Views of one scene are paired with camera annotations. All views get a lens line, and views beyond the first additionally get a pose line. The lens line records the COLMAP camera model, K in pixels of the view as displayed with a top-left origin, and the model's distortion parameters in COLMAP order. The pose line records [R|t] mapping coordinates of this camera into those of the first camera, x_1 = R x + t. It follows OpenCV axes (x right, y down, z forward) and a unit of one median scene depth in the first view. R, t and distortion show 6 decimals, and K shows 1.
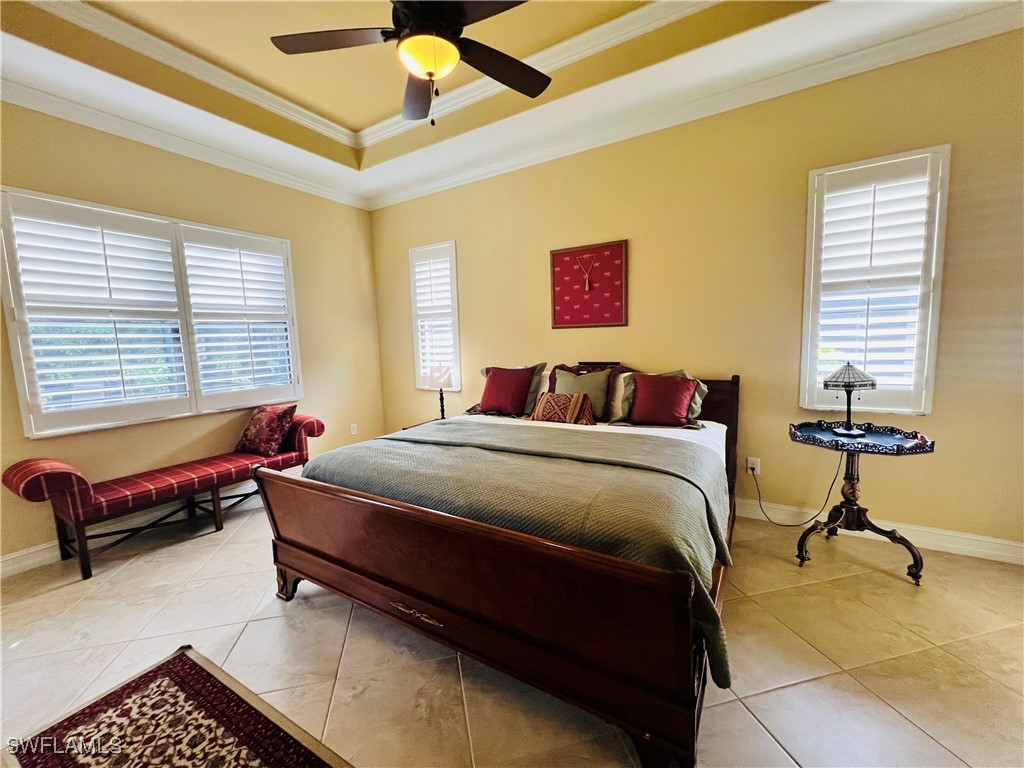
lens RADIAL K [[409.8, 0, 516.5], [0, 409.8, 385.3], [0, 0, 1]] dist [0.000844, 0.000072]
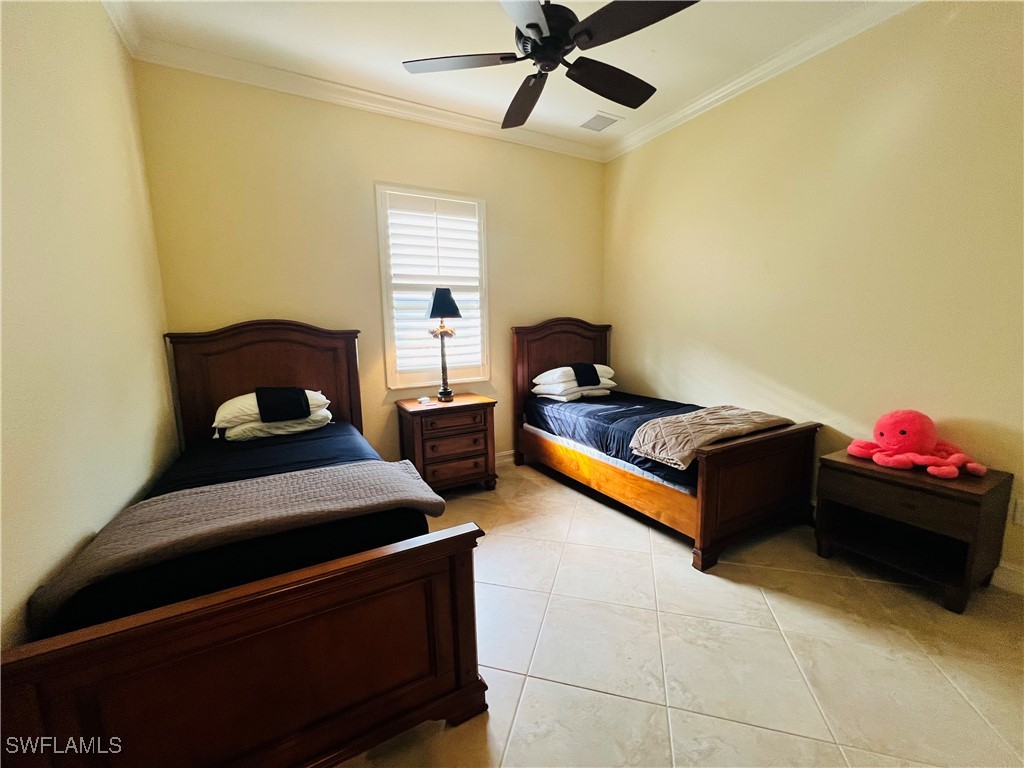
lens RADIAL K [[414.1, 0, 513.7], [0, 414.1, 384.7], [0, 0, 1]] dist [-0.003319, -0.000116]
pose [[0.496353, -0.111011, 0.860994, -0.866662], [0.097430, 0.992648, 0.071819, -0.032554], [-0.862636, 0.048239, 0.503520, 0.523103]]
